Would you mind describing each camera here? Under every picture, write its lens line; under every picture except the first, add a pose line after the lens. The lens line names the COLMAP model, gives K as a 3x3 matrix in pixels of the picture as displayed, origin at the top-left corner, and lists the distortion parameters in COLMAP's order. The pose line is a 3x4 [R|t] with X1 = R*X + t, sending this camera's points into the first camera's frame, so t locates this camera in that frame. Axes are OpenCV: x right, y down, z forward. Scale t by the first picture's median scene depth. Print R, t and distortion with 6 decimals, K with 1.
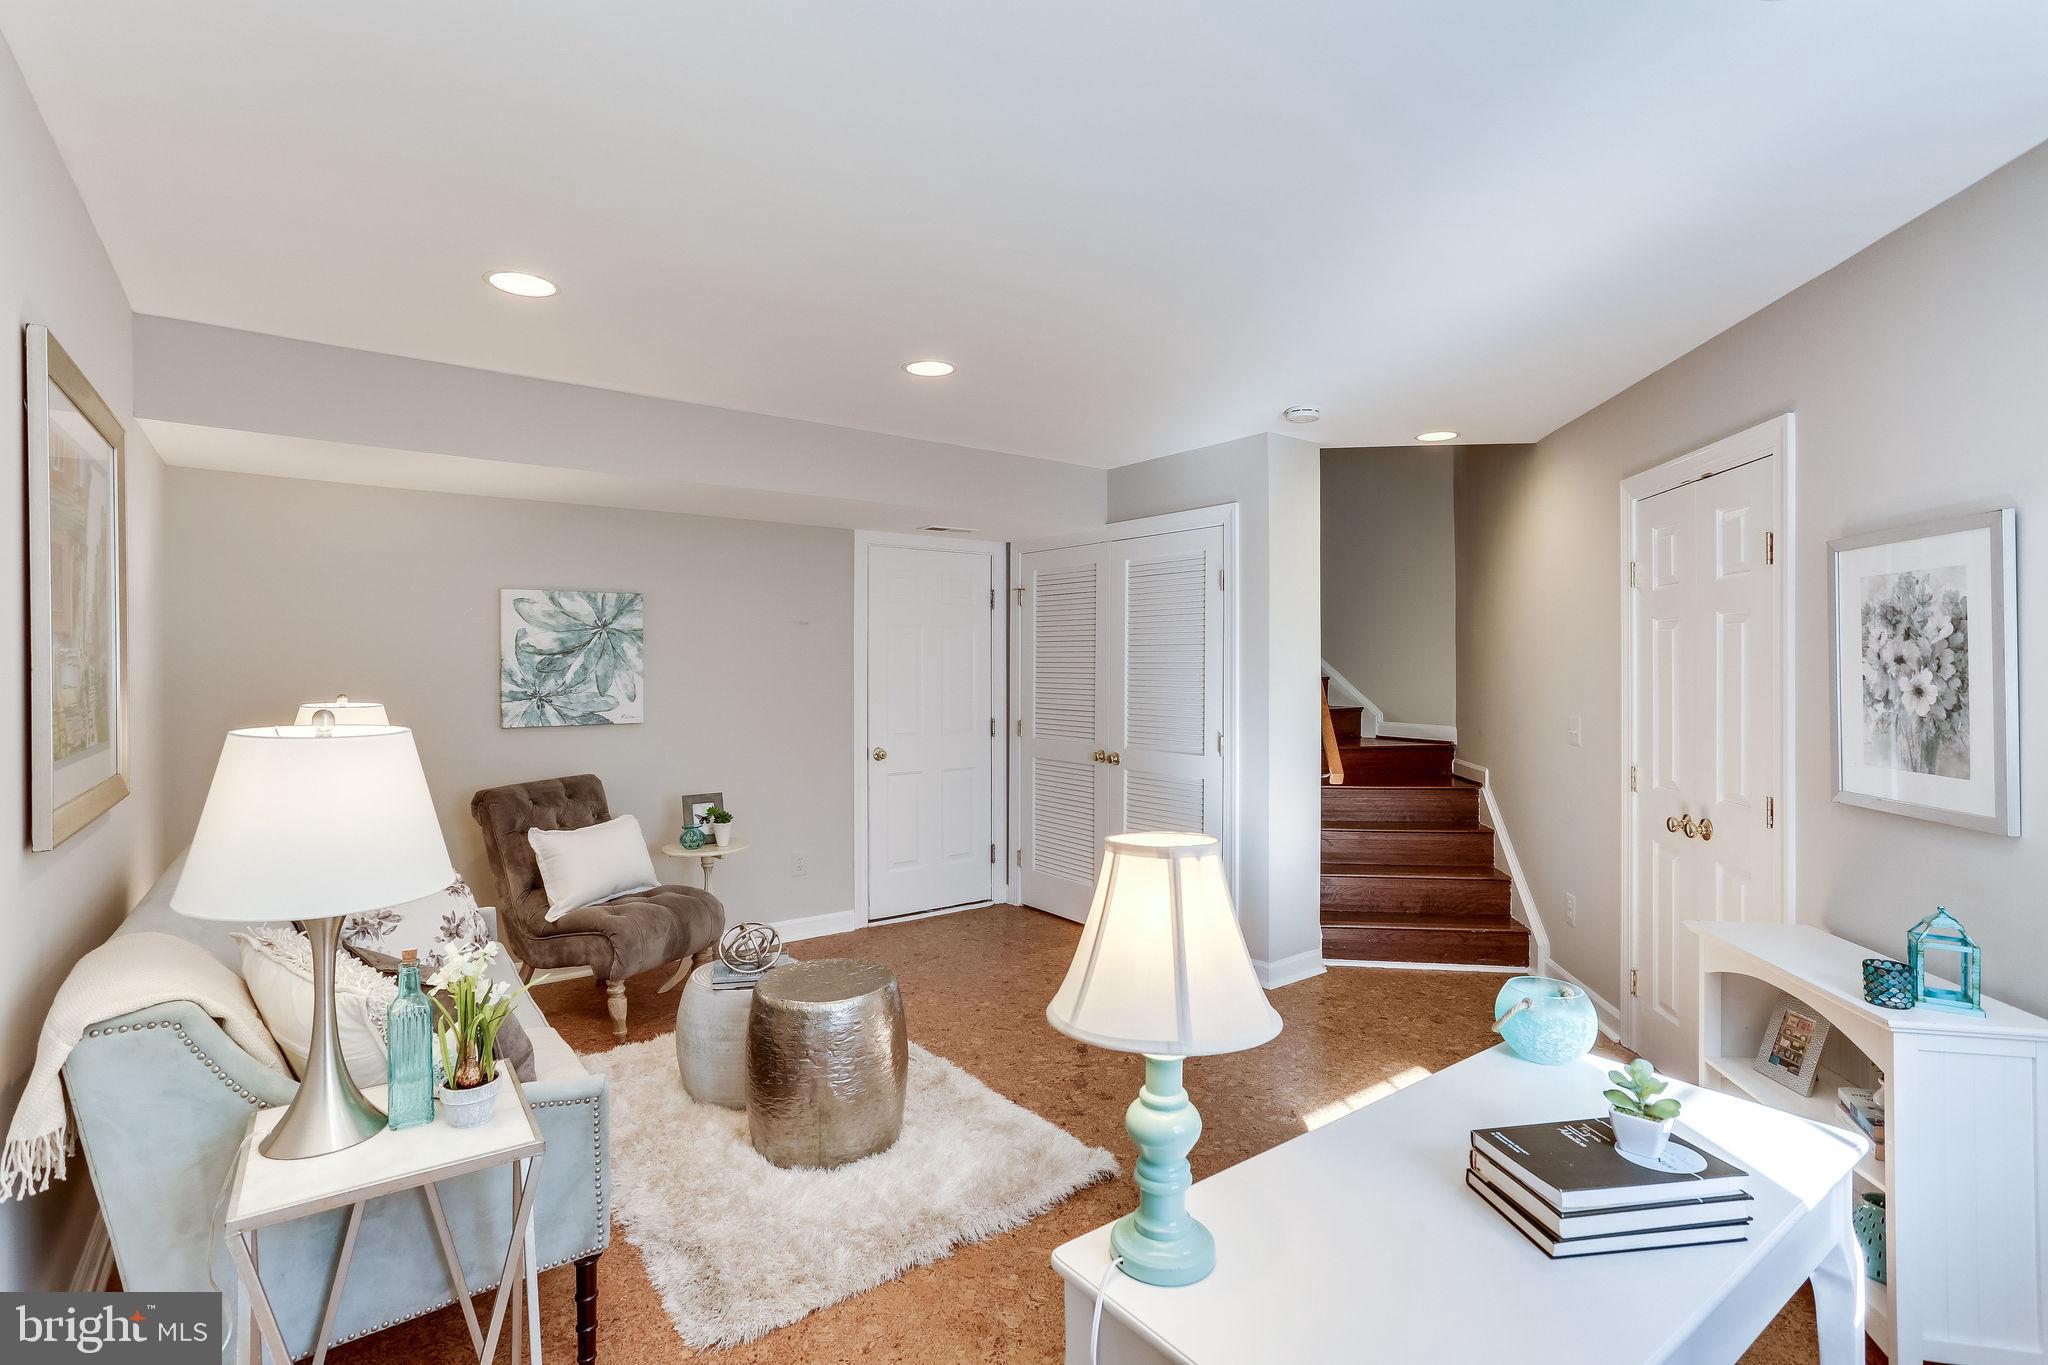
lens RADIAL K [[991.9, 0, 1017.0], [0, 991.9, 662.1], [0, 0, 1]] dist [-0.034067, 0.022381]
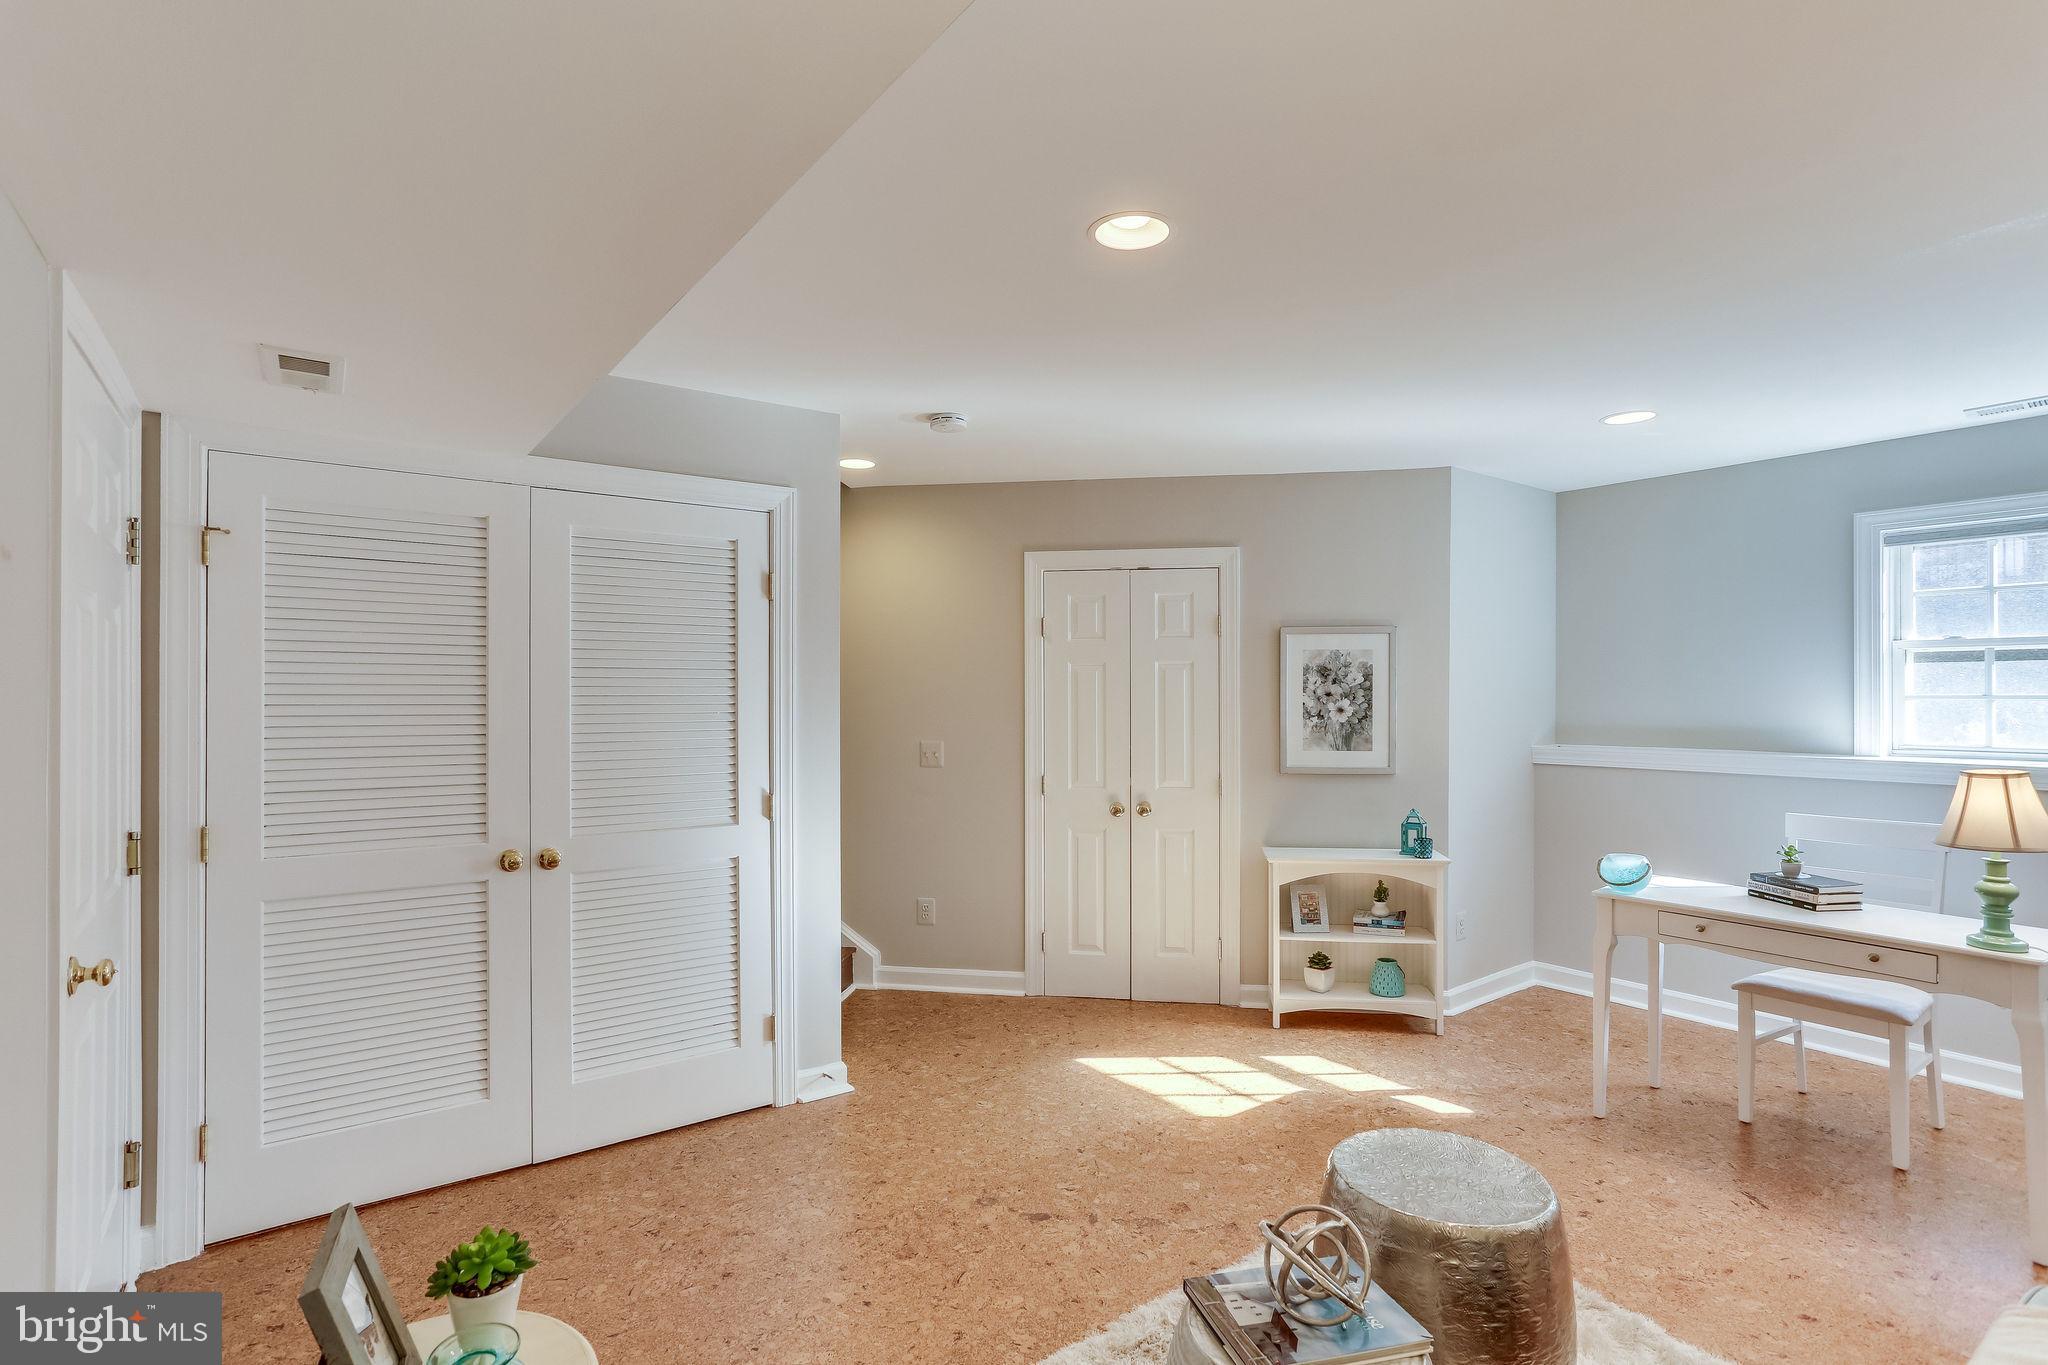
lens RADIAL K [[988.0, 0, 1007.0], [0, 988.0, 672.8], [0, 0, 1]] dist [-0.035471, 0.024190]
pose [[0.023563, 0.022181, 0.999476, -1.075973], [-0.002643, 0.999752, -0.022125, 0.000071], [-0.999719, -0.002120, 0.023615, 1.603318]]
